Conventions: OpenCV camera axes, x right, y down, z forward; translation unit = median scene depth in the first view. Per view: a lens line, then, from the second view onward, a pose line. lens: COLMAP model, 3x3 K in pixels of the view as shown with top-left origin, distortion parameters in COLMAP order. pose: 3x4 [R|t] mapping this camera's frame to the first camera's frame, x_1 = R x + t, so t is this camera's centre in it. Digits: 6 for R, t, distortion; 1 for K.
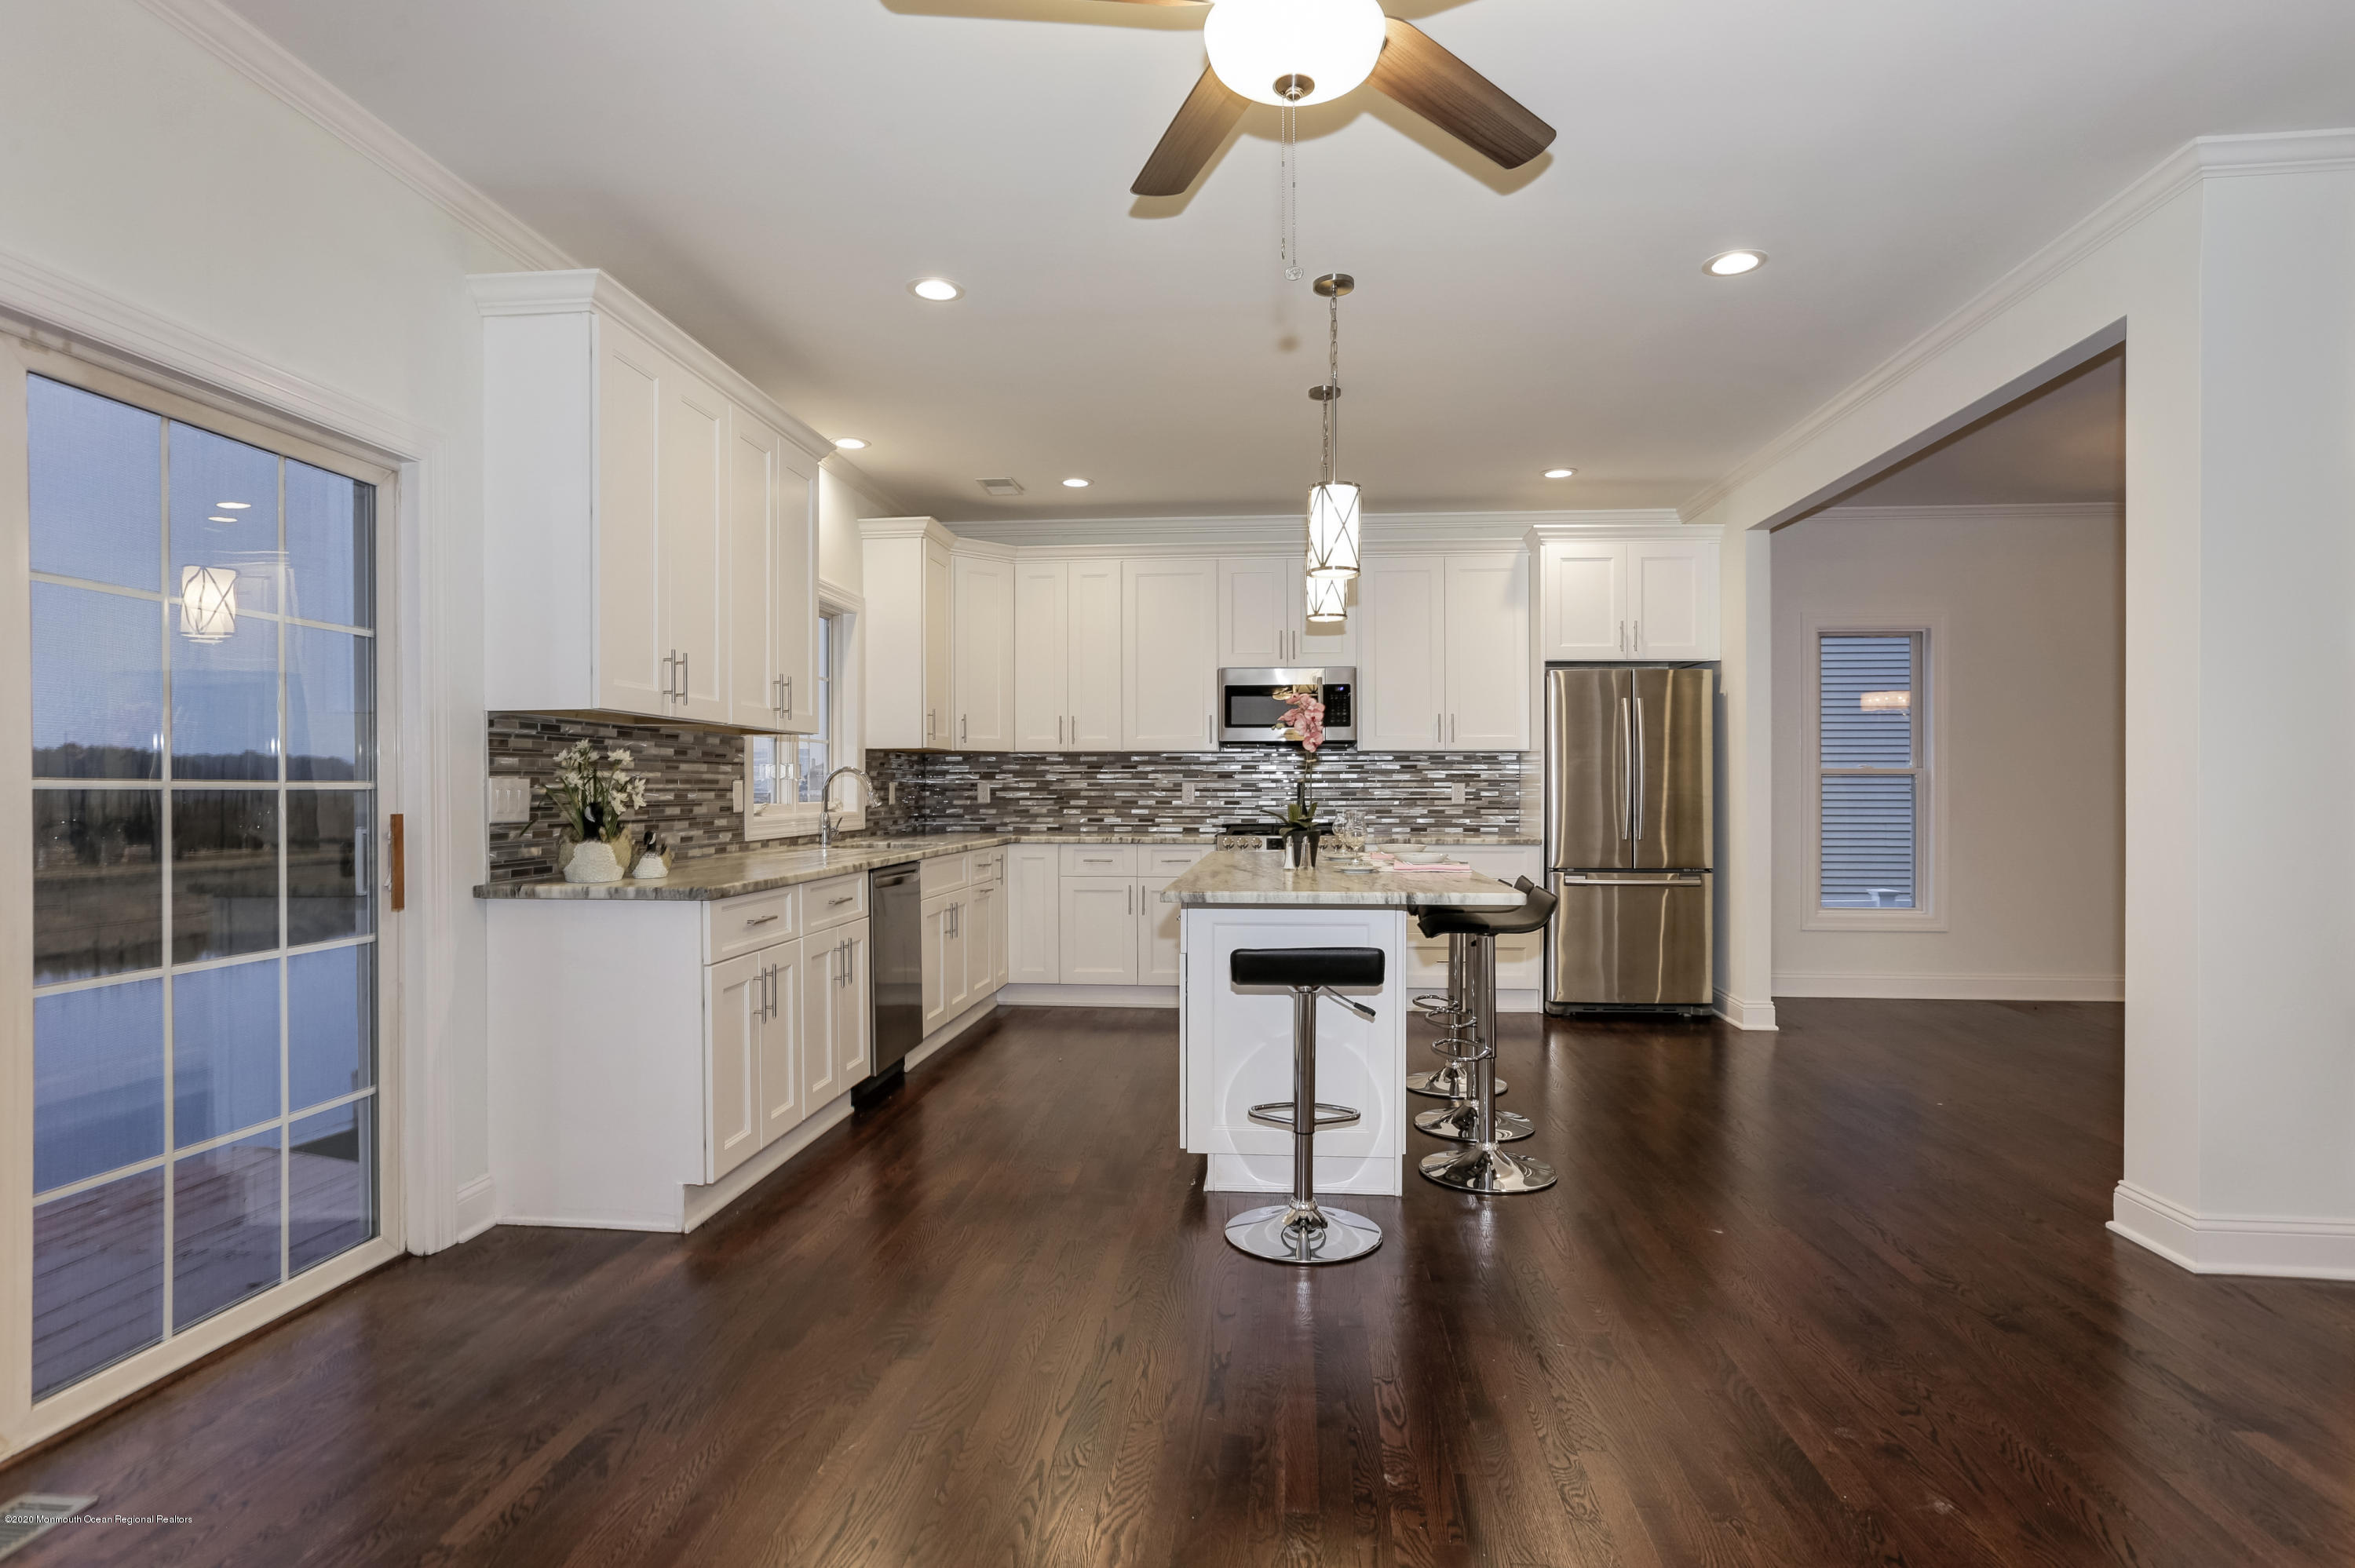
lens RADIAL K [[1209.4, 0, 1195.0], [0, 1209.4, 794.9], [0, 0, 1]] dist [-0.032508, 0.019400]
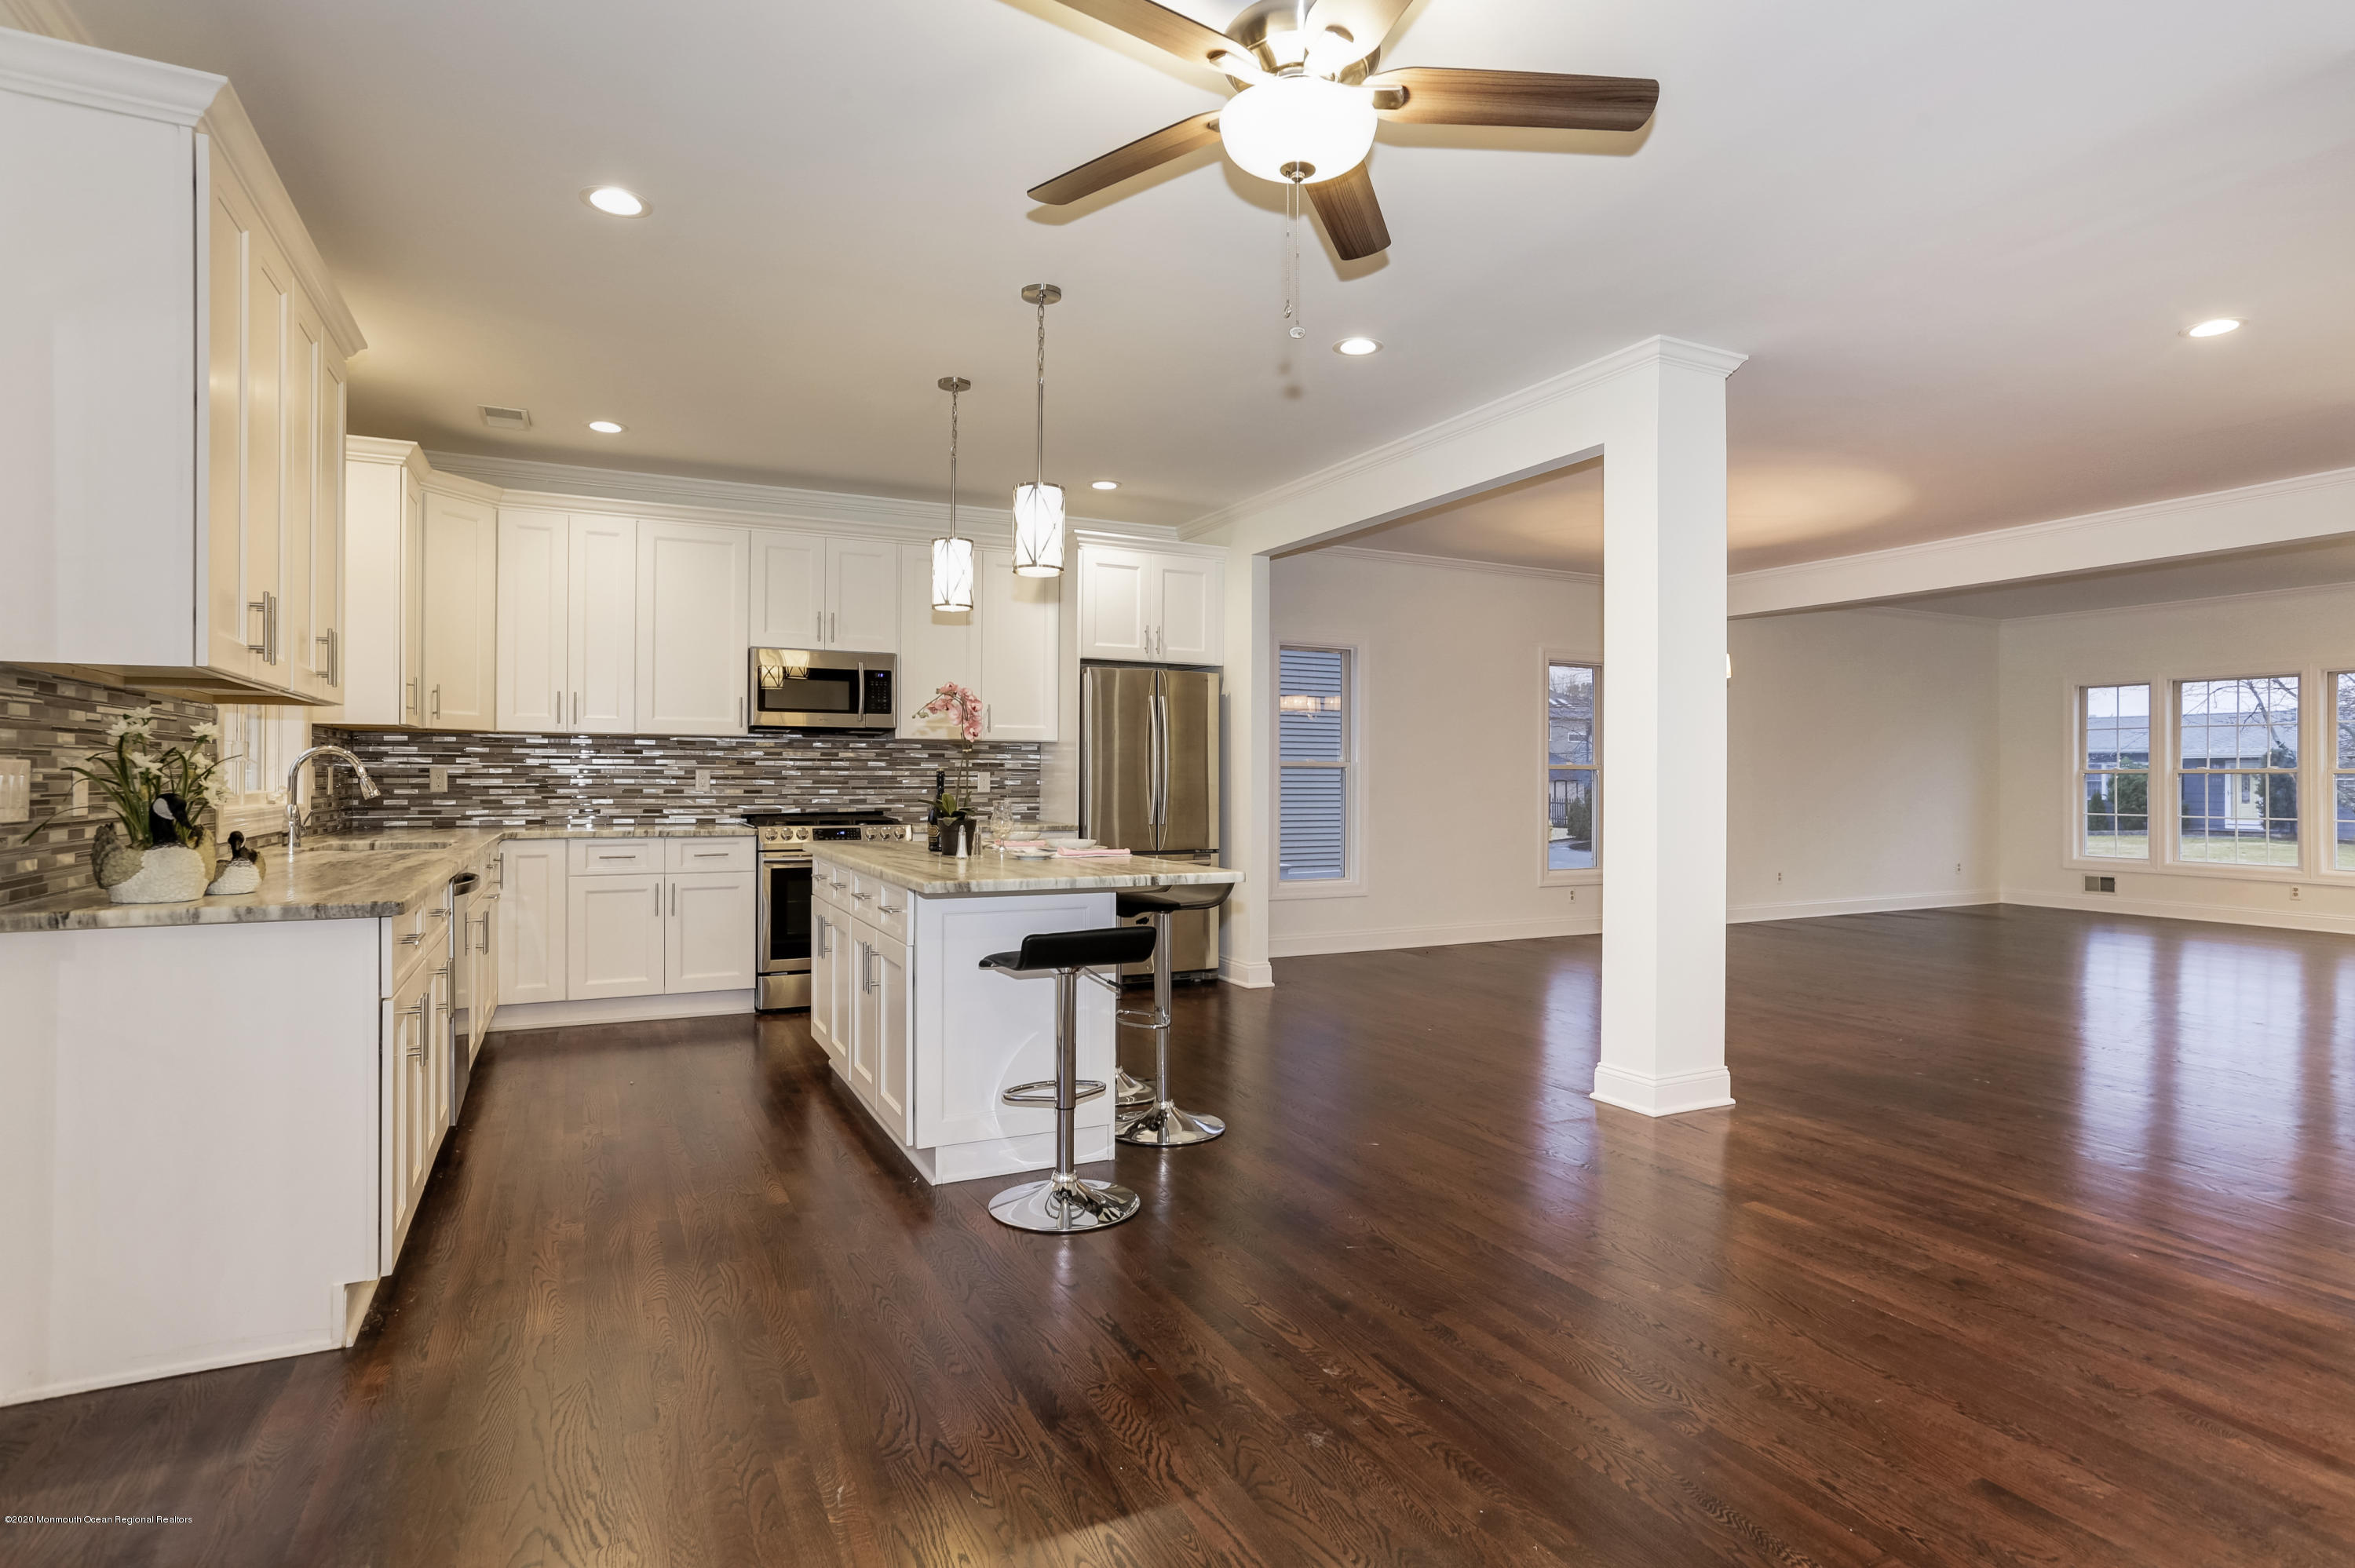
lens RADIAL K [[1209.4, 0, 1211.0], [0, 1209.4, 775.2], [0, 0, 1]] dist [-0.032508, 0.019400]
pose [[0.849933, 0.004881, 0.526869, -0.180380], [-0.001893, 0.999979, -0.006209, -0.000883], [-0.526888, 0.004280, 0.849924, 0.023236]]
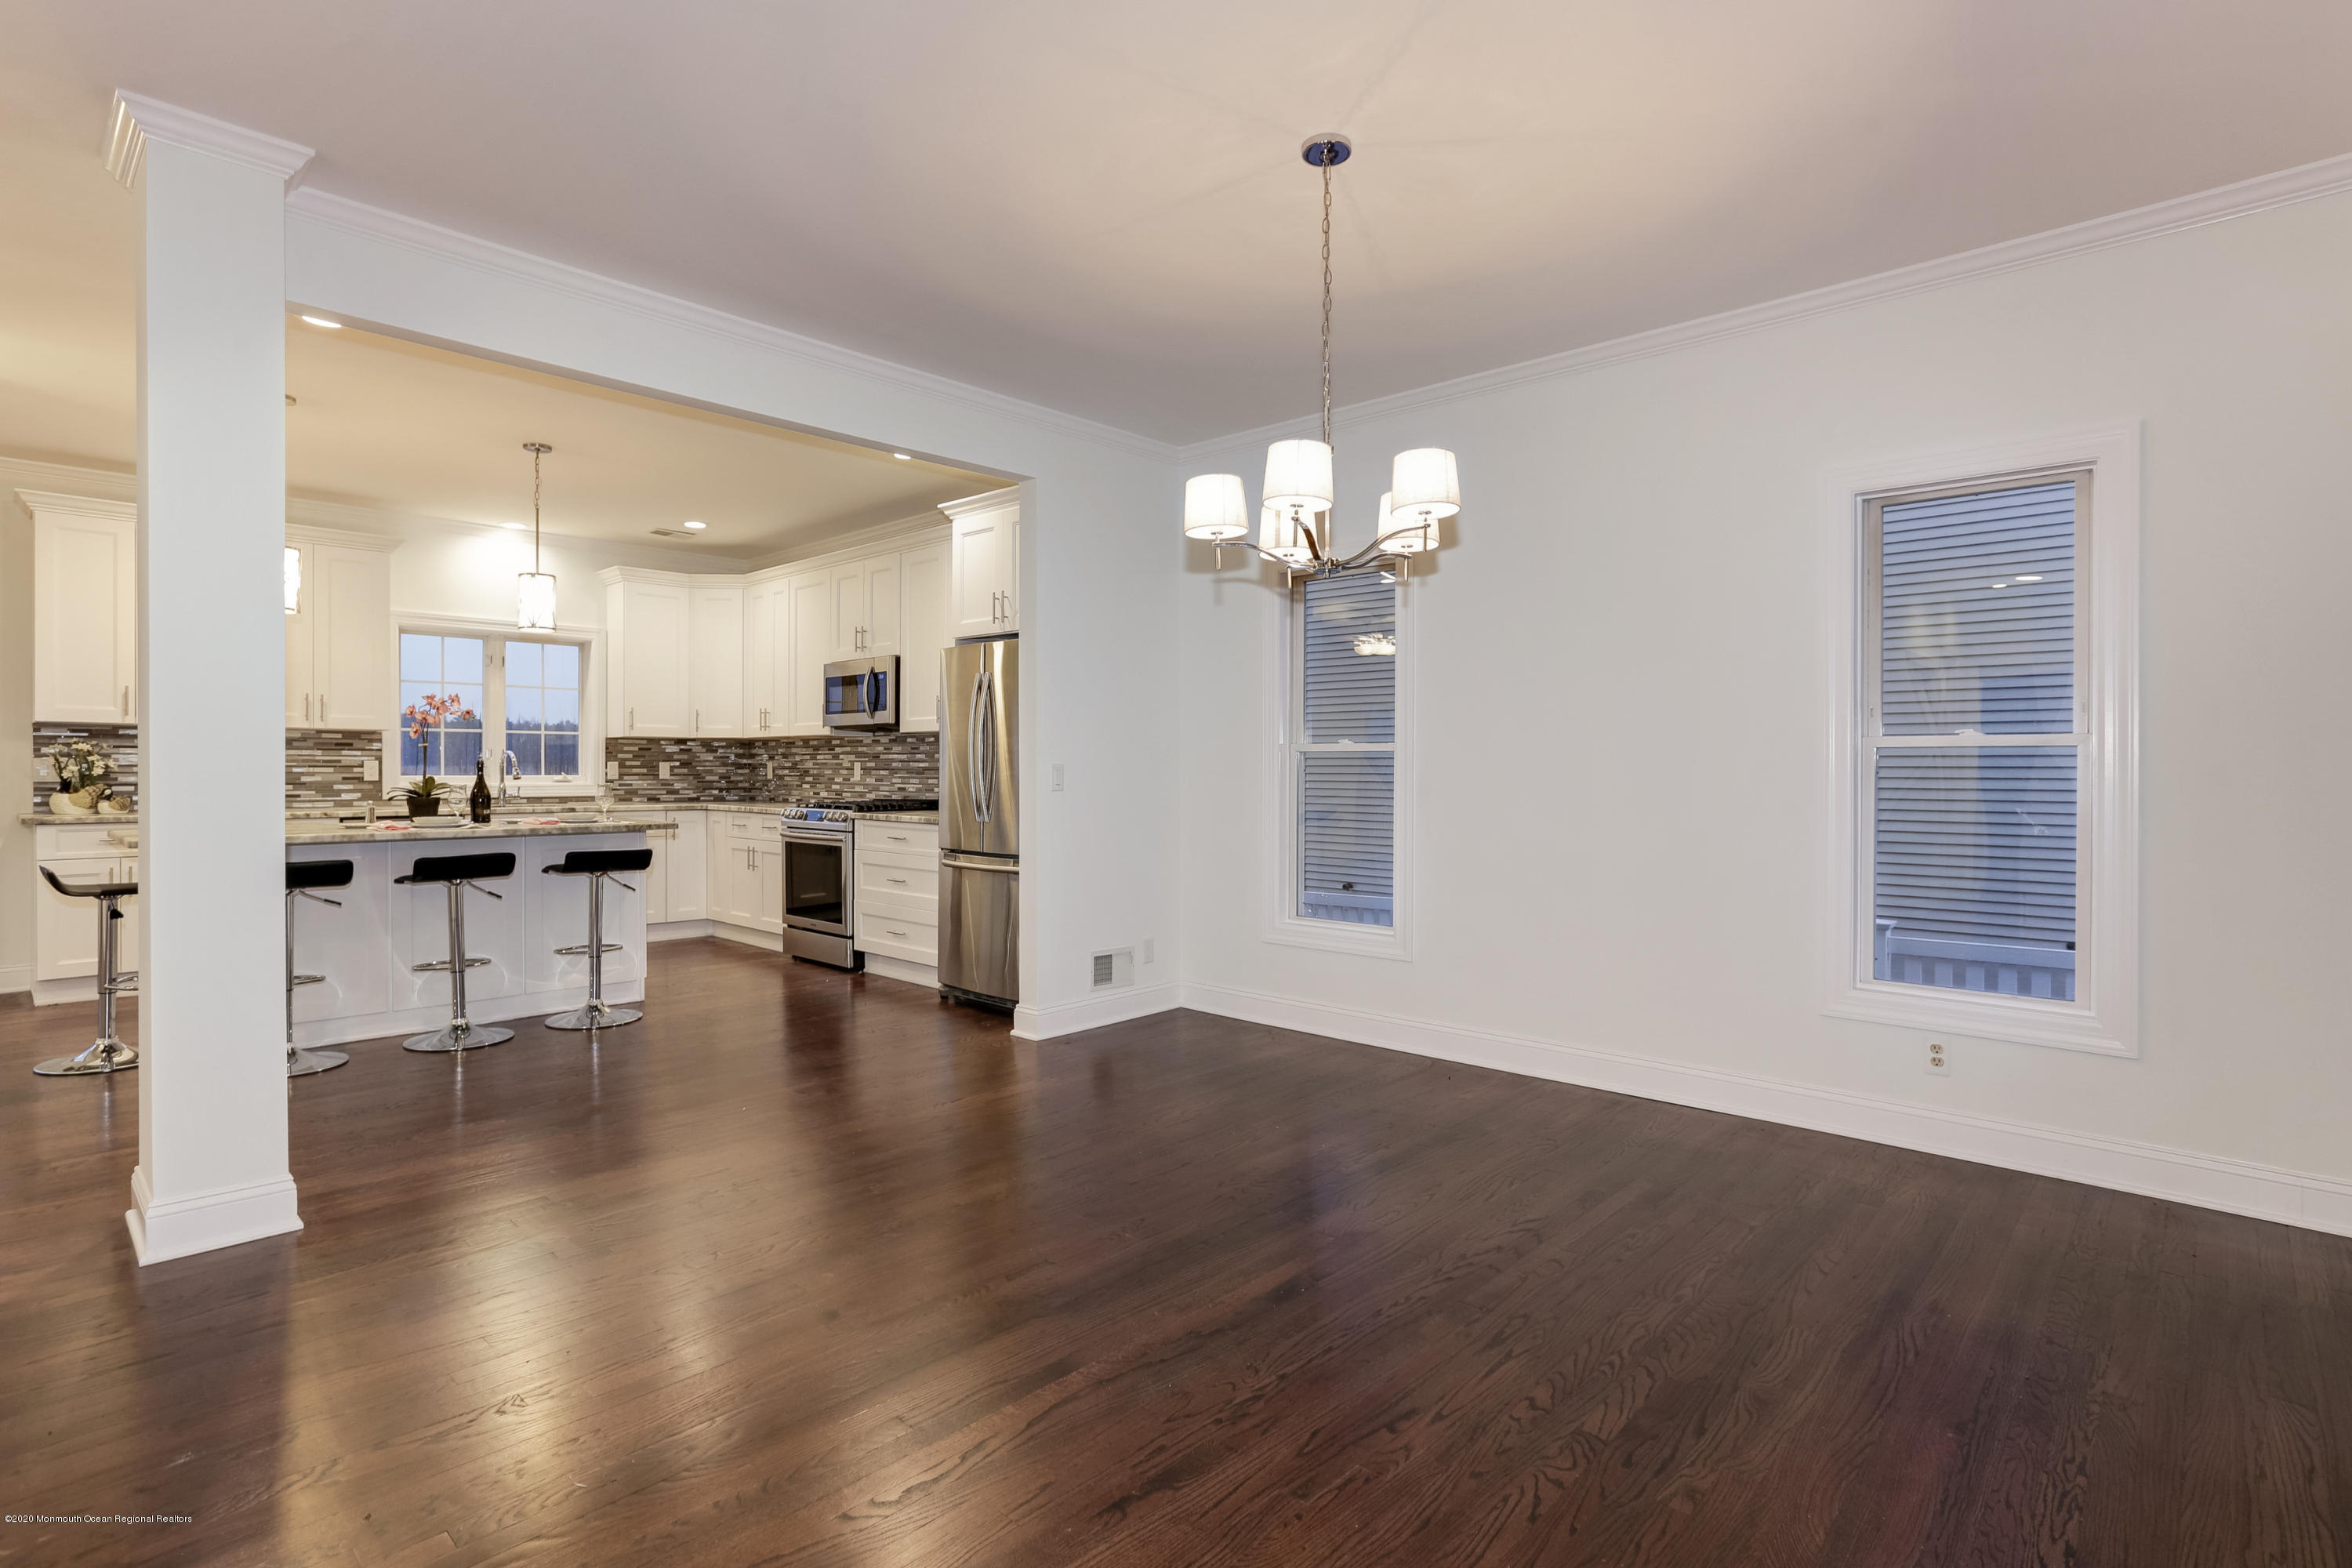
lens RADIAL K [[1124.9, 0, 1107.8], [0, 1124.9, 773.0], [0, 0, 1]] dist [0.003440, 0.007865]
pose [[0.761010, 0.005185, -0.648719, 0.998041], [-0.007005, 0.999975, -0.000224, -0.001583], [0.648702, 0.004715, 0.761028, 0.375121]]
